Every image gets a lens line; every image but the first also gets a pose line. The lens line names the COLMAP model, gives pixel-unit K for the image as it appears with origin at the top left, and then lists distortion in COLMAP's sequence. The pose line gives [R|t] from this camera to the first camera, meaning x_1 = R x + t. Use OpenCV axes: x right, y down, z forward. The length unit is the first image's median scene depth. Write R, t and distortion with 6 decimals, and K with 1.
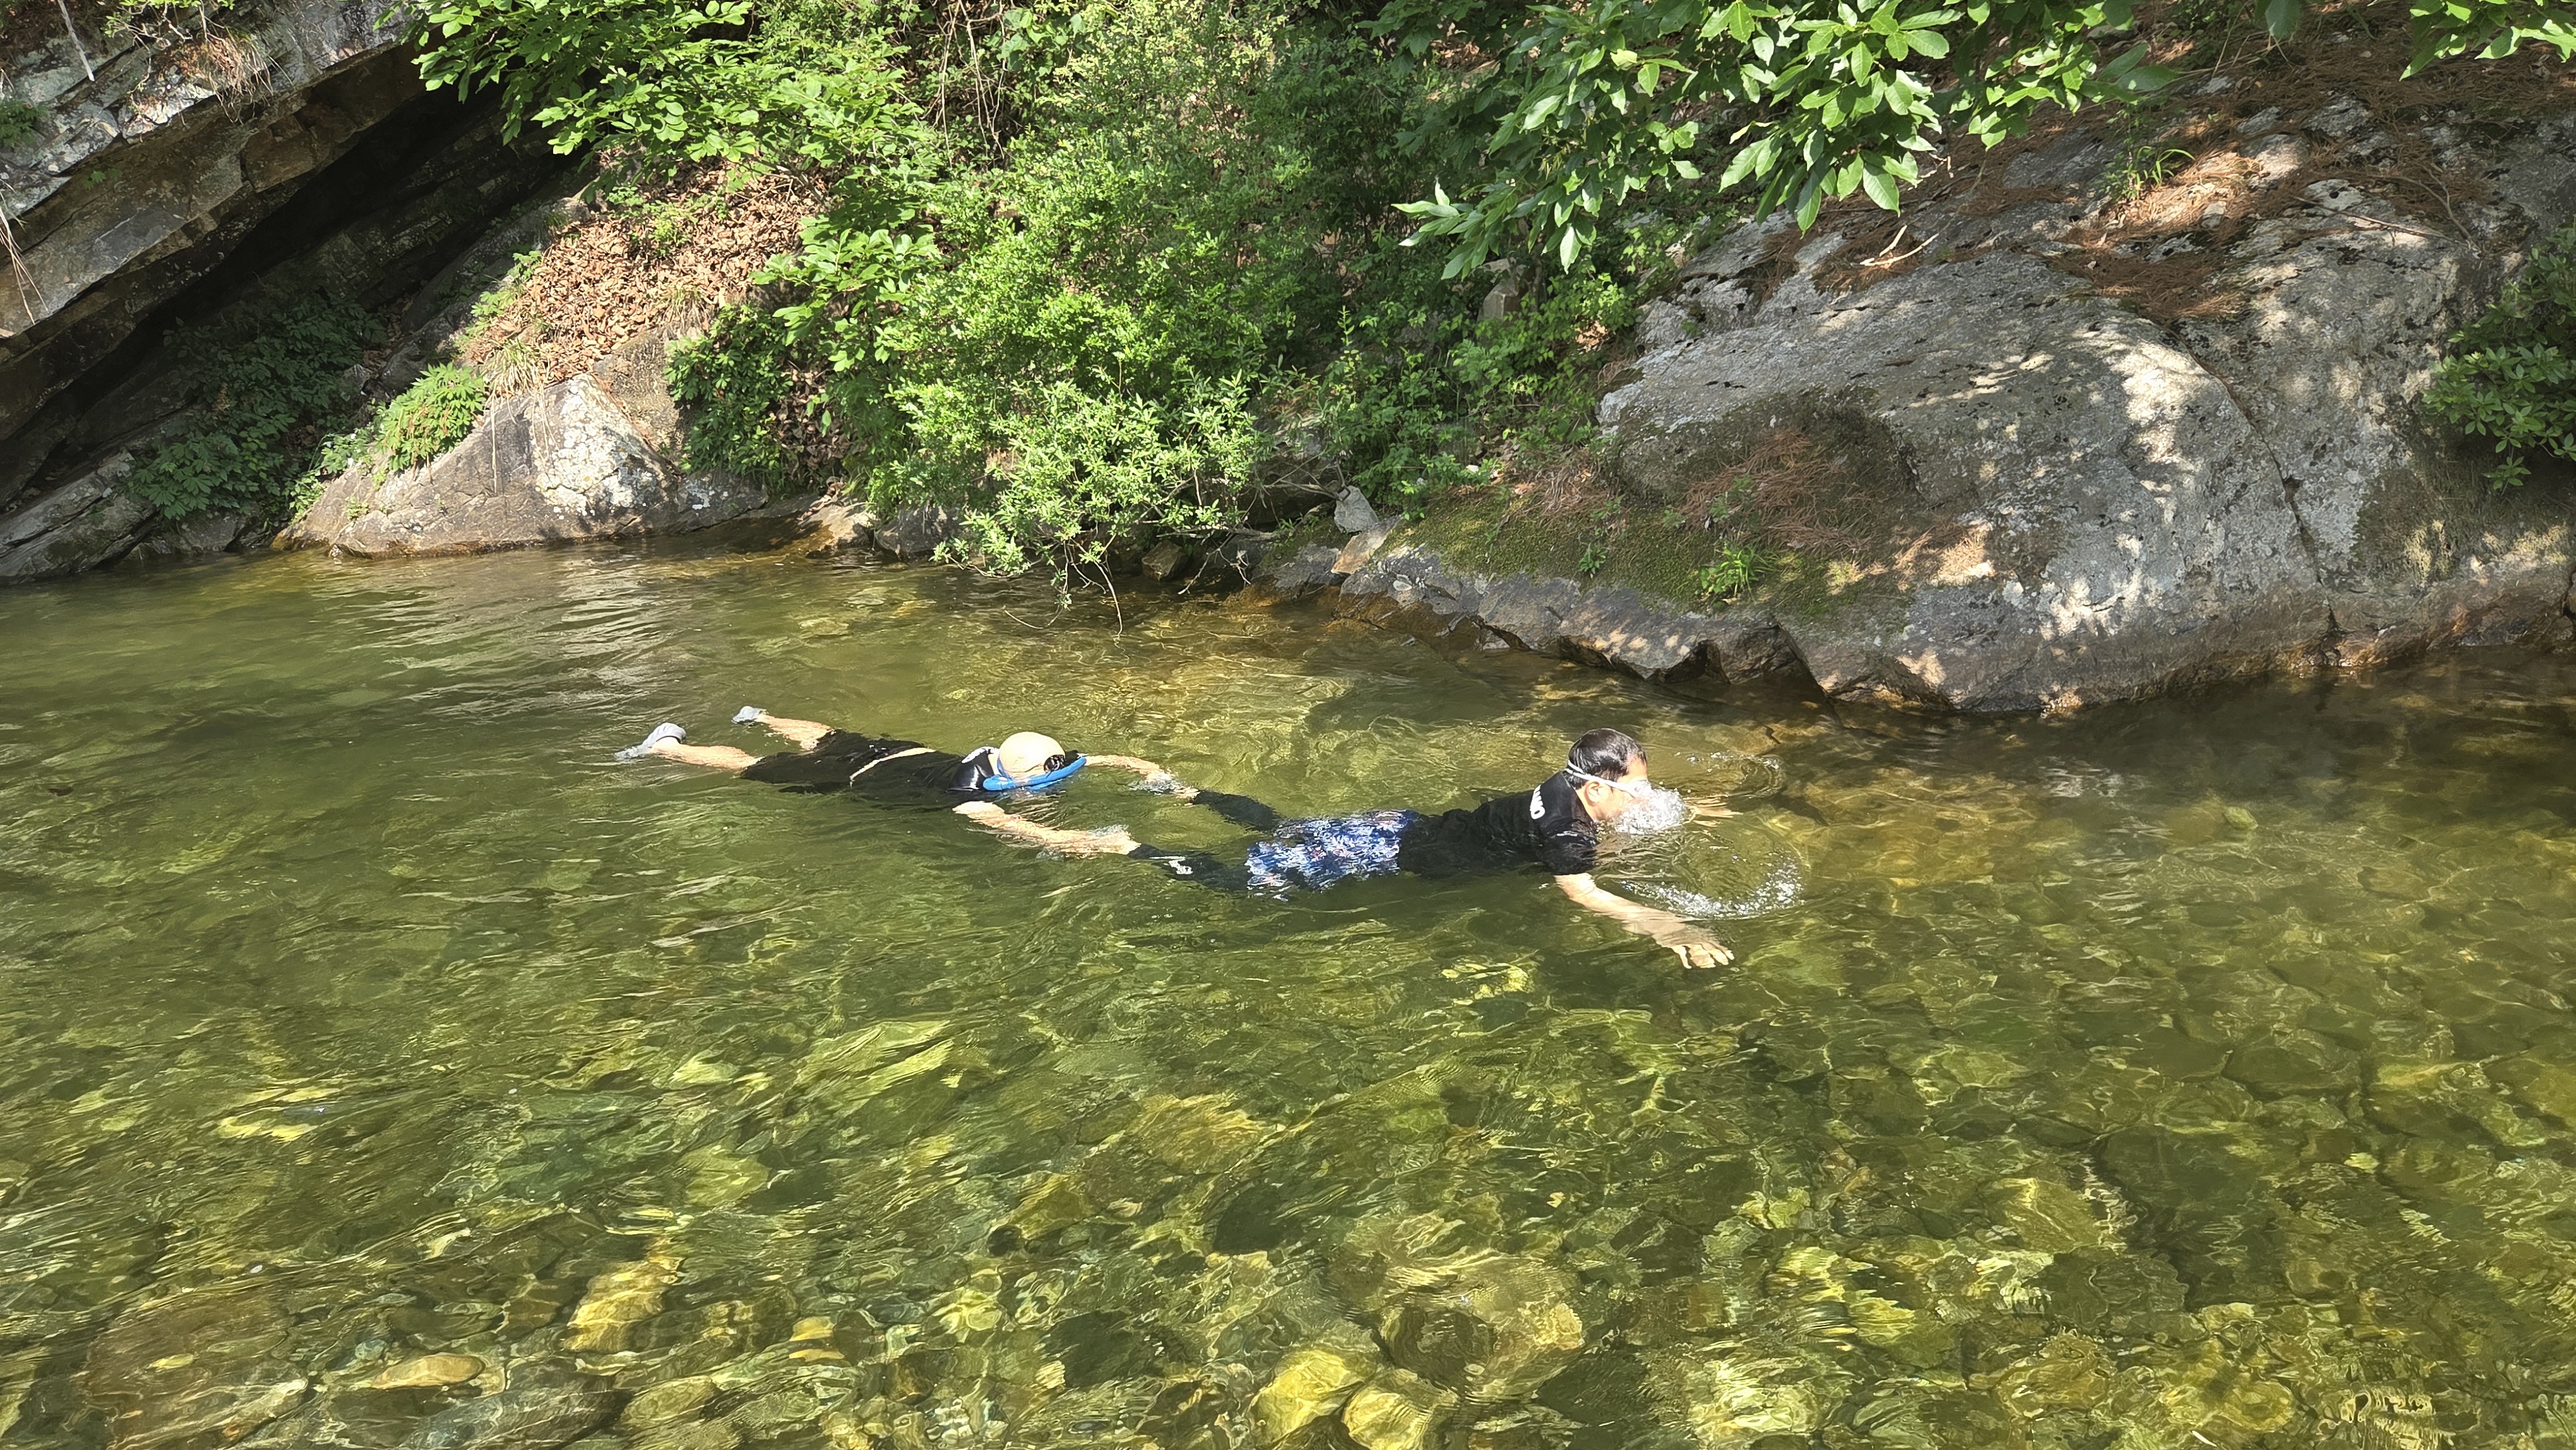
lens RADIAL K [[1709.2, 0, 1279.4], [0, 1709.2, 715.7], [0, 0, 1]] dist [0.074056, -0.052309]
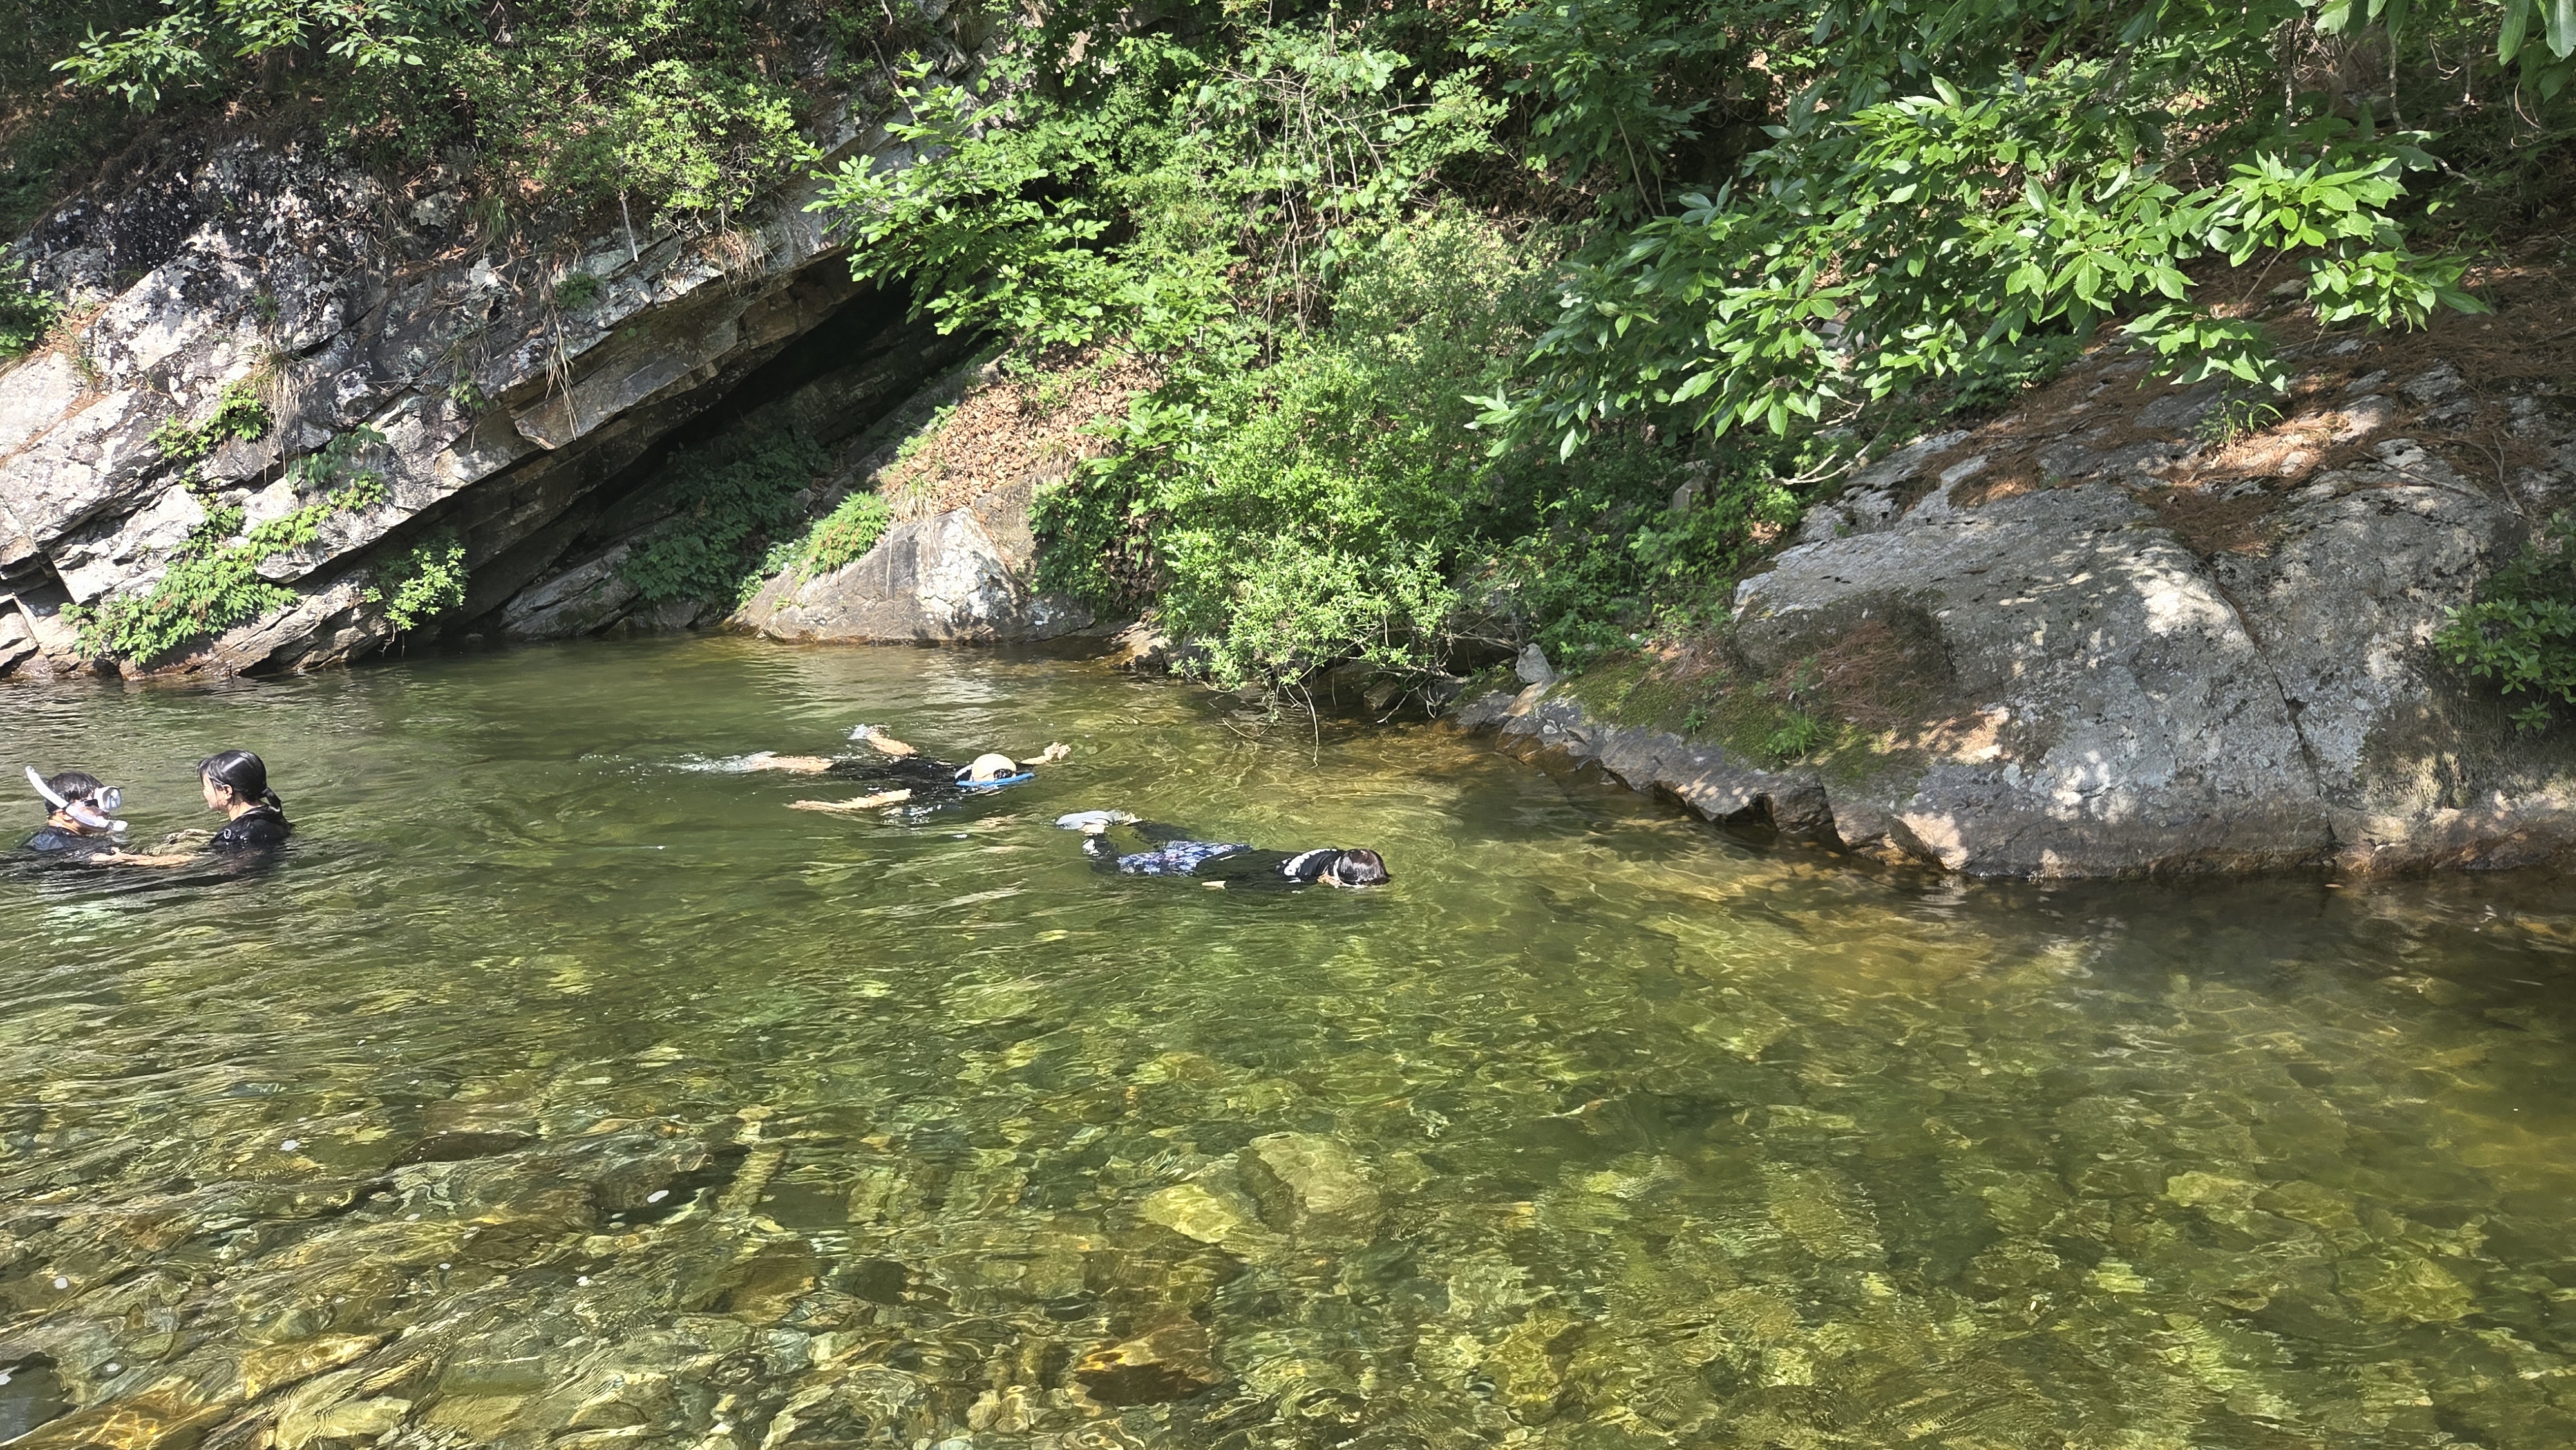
lens RADIAL K [[1688.5, 0, 1300.1], [0, 1688.5, 710.2], [0, 0, 1]] dist [0.077372, -0.050674]
pose [[0.971923, 0.096070, -0.214792, 0.145634], [-0.116879, 0.989385, -0.086352, 0.027748], [0.204217, 0.109032, 0.972835, -0.137647]]
